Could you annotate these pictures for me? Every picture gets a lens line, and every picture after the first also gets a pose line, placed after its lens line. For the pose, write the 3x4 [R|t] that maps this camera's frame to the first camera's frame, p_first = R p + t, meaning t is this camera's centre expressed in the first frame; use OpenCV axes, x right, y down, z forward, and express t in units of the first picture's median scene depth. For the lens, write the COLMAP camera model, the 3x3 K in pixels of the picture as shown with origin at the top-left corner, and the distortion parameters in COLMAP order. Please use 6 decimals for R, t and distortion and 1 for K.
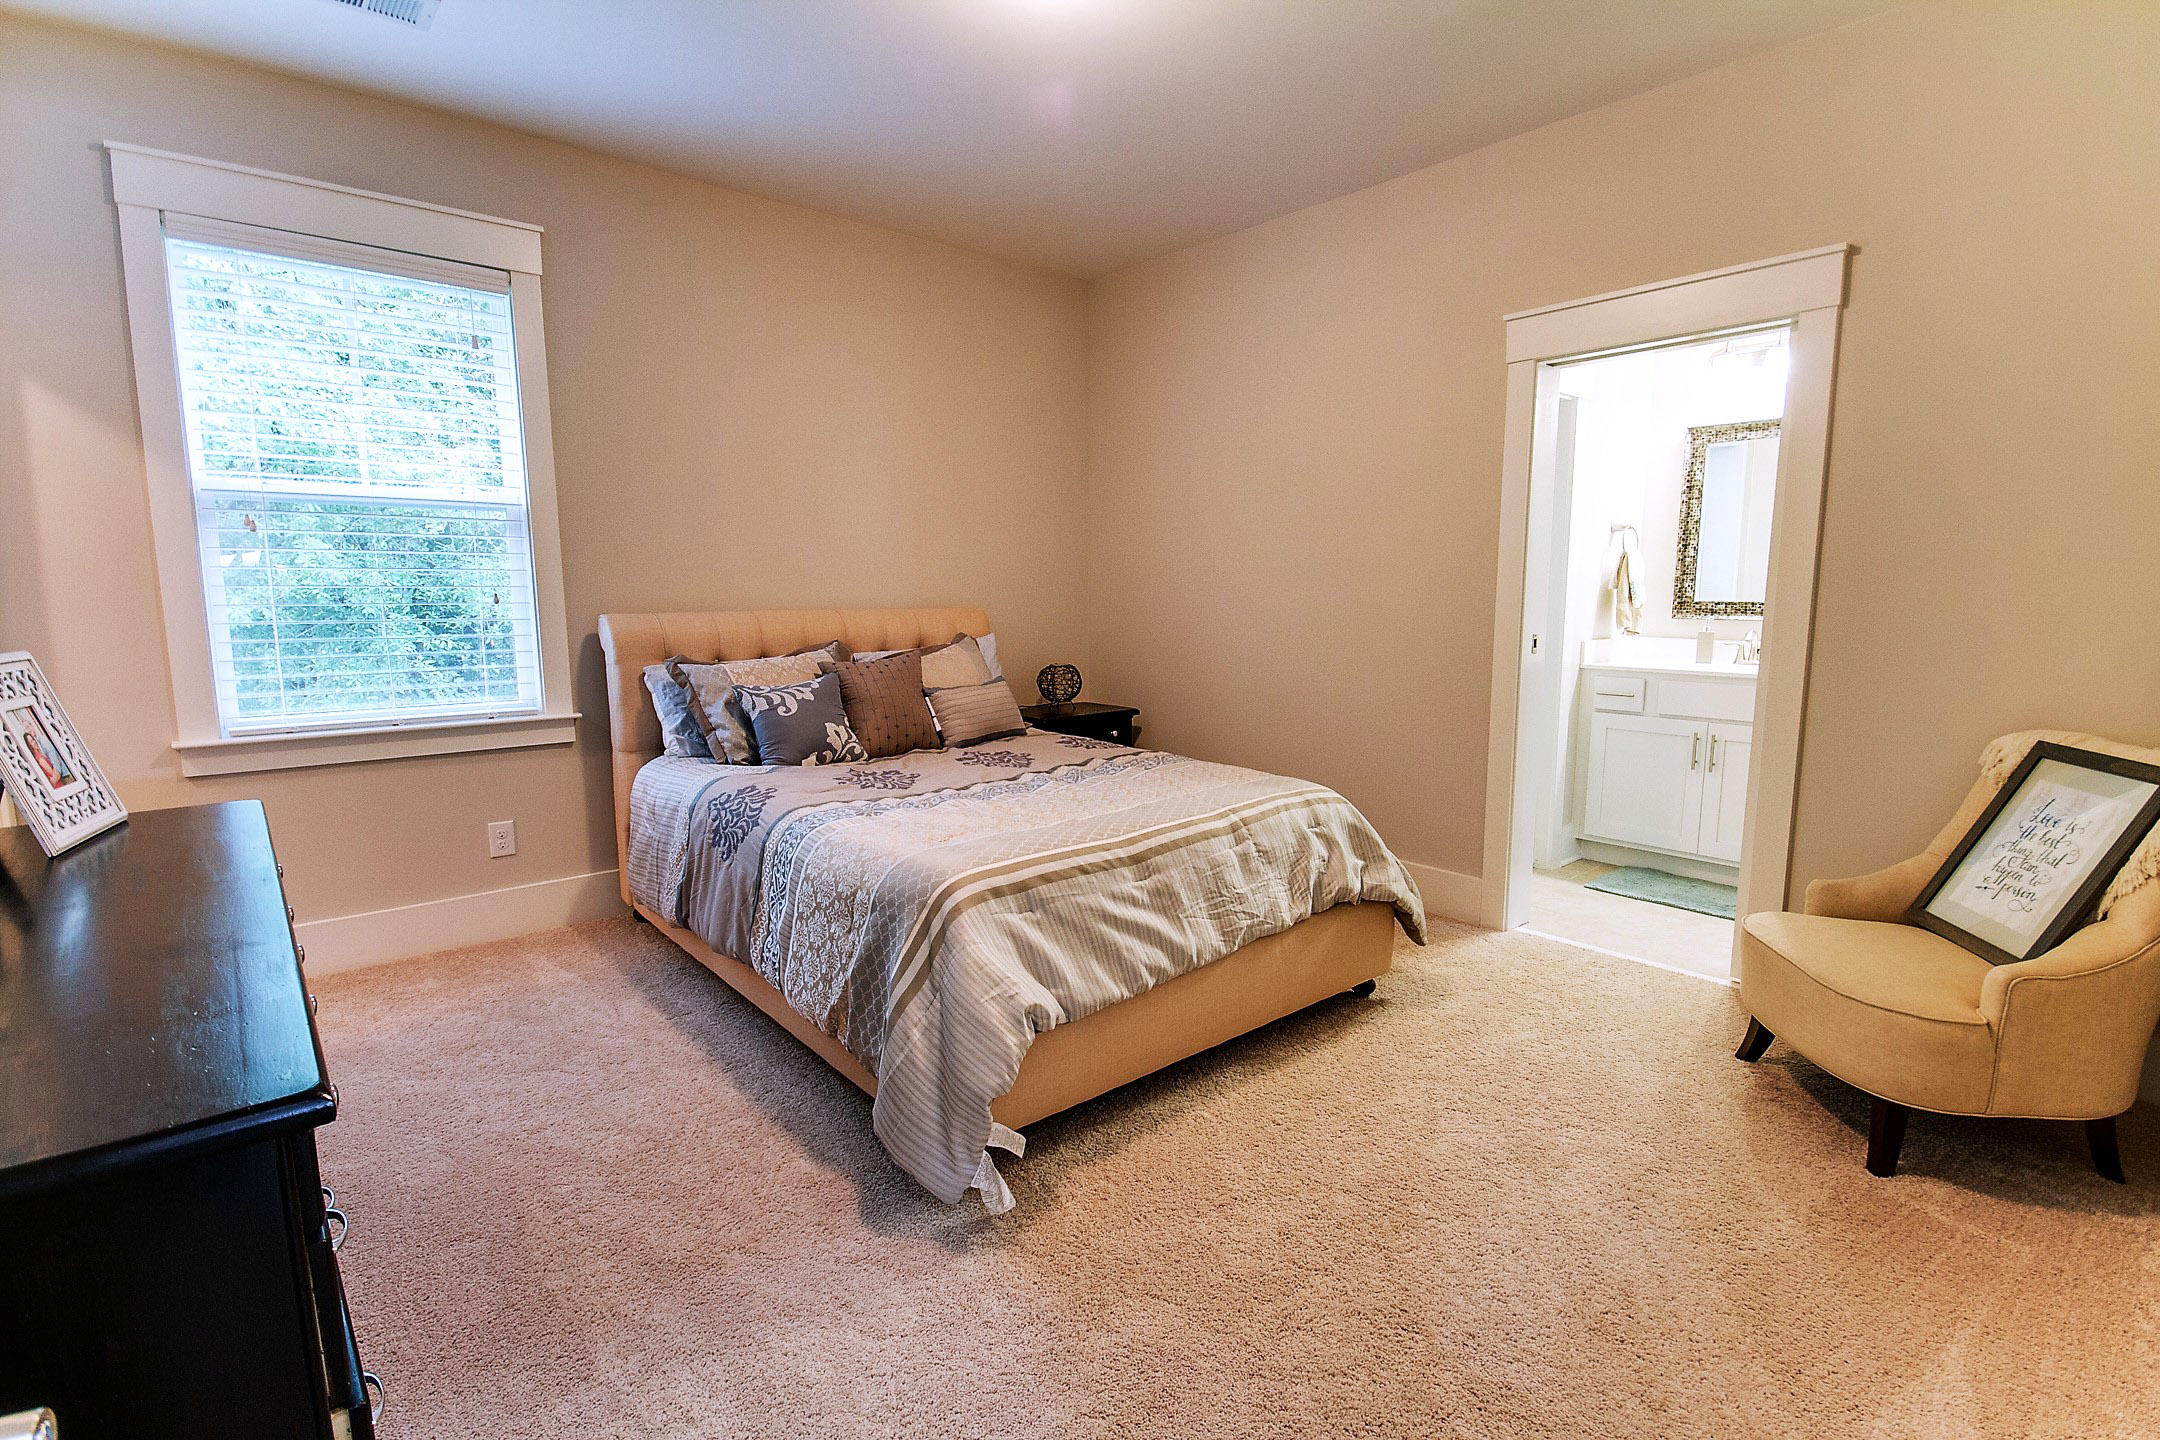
lens RADIAL K [[1006.1, 0, 1070.1], [0, 1006.1, 719.2], [0, 0, 1]] dist [-0.018256, 0.000120]
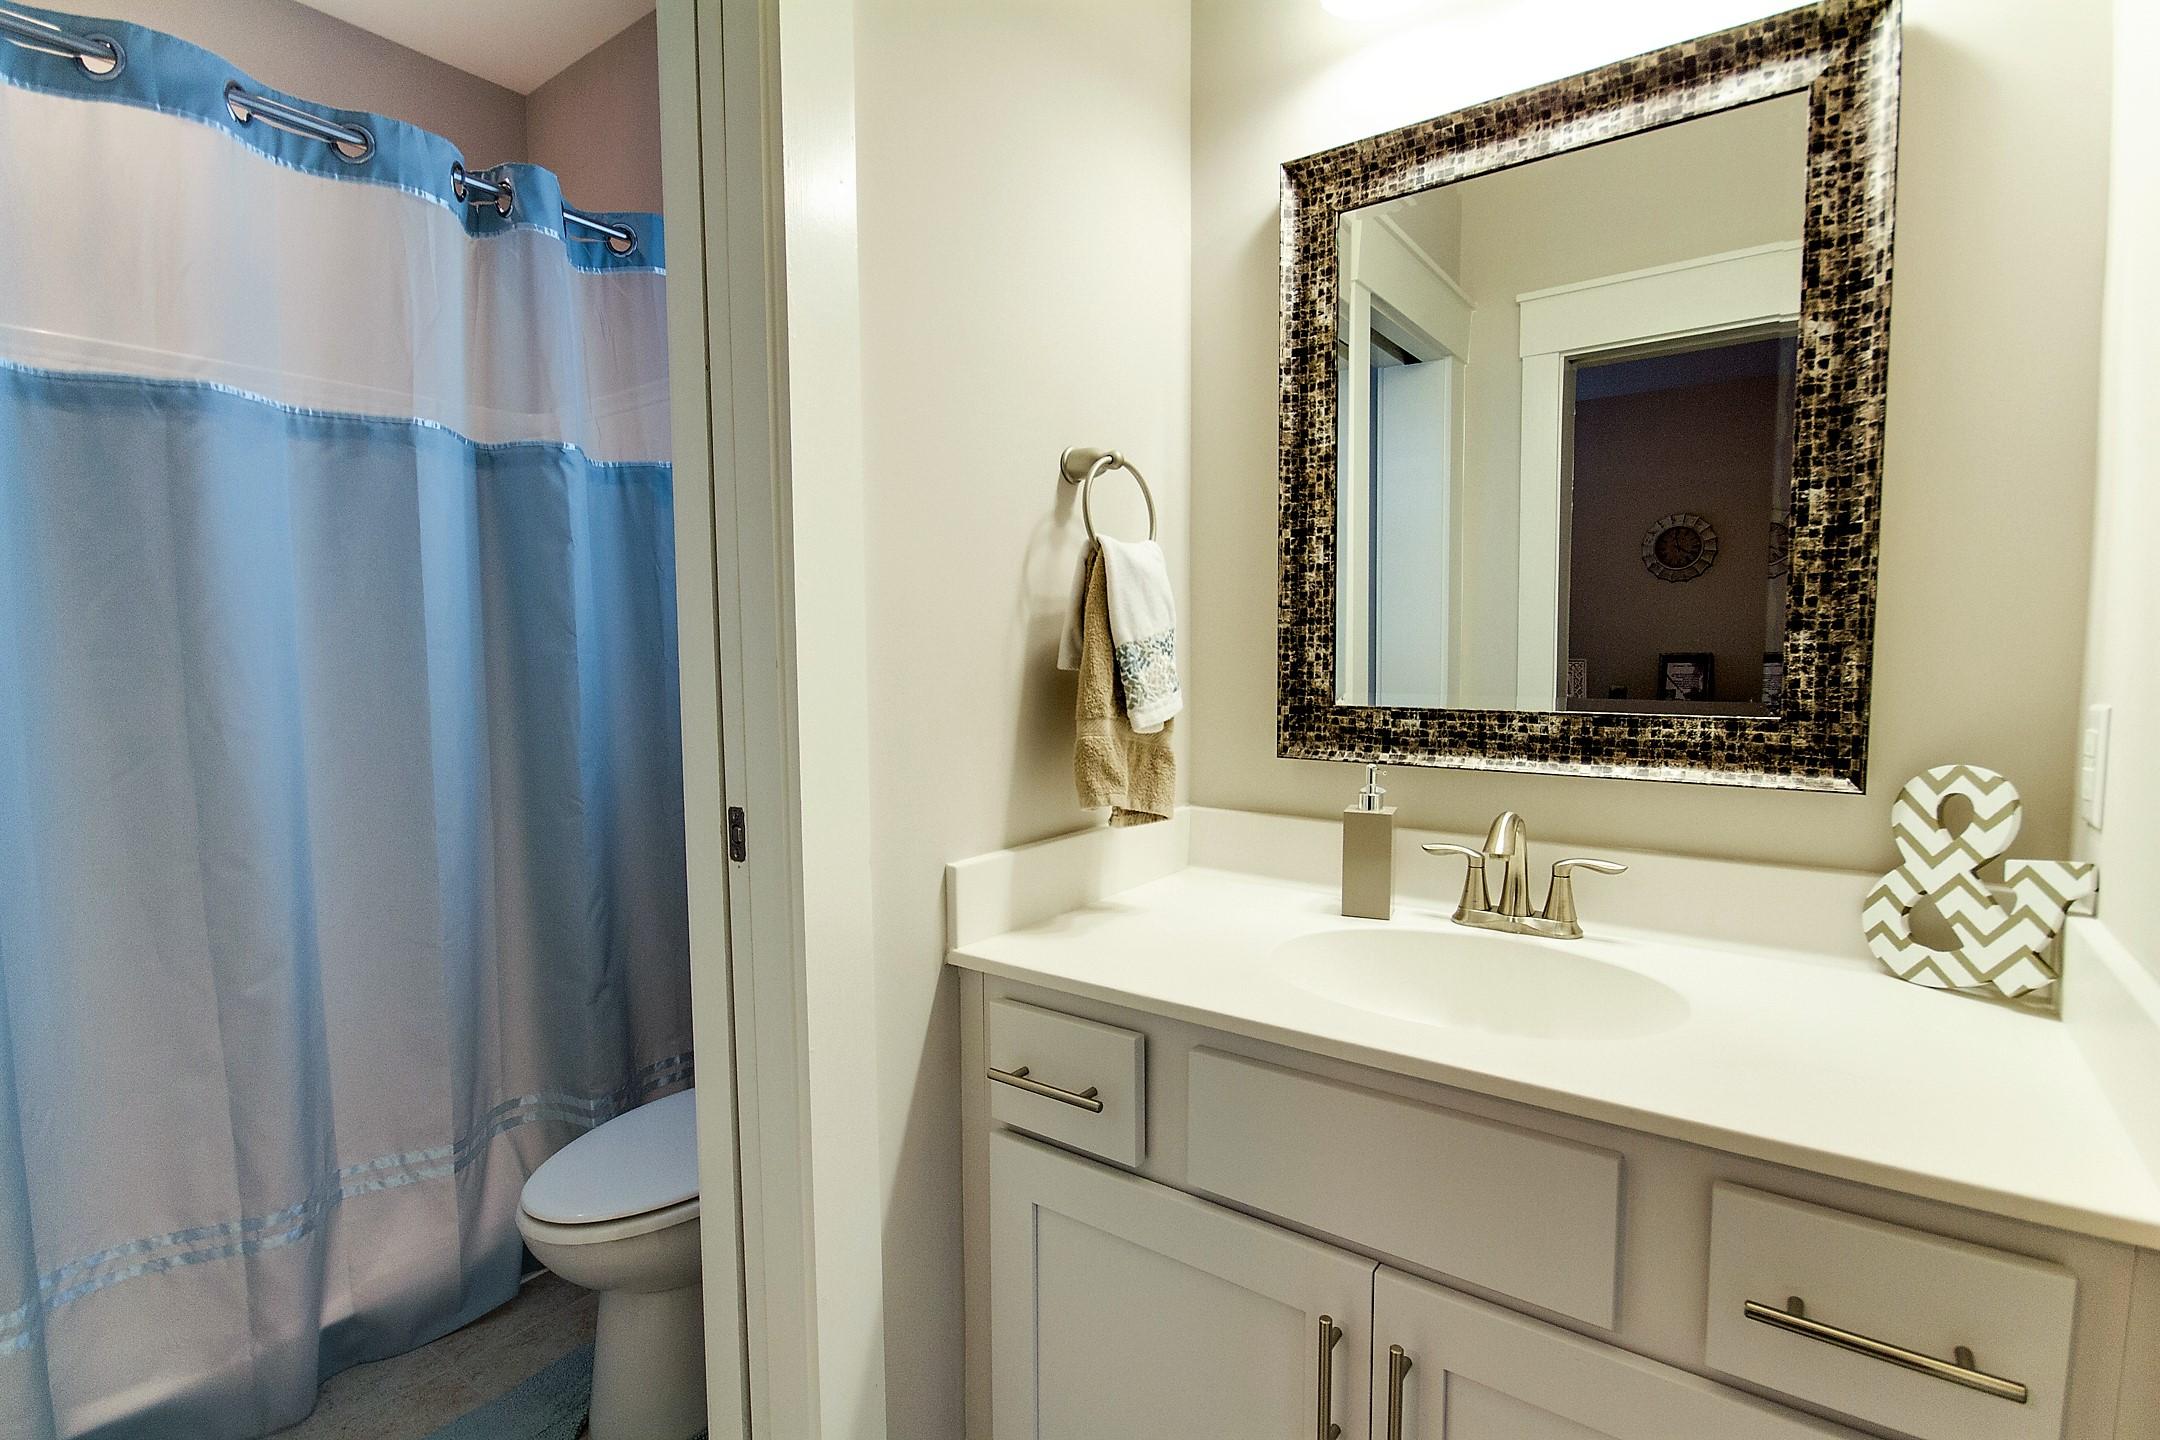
lens RADIAL K [[1006.1, 0, 1087.5], [0, 1006.1, 725.3], [0, 0, 1]] dist [-0.018256, 0.000120]
pose [[0.969686, -0.019614, 0.243566, 0.472988], [0.035195, 0.997591, -0.059786, -0.096218], [-0.241806, 0.066546, 0.968040, 0.712672]]
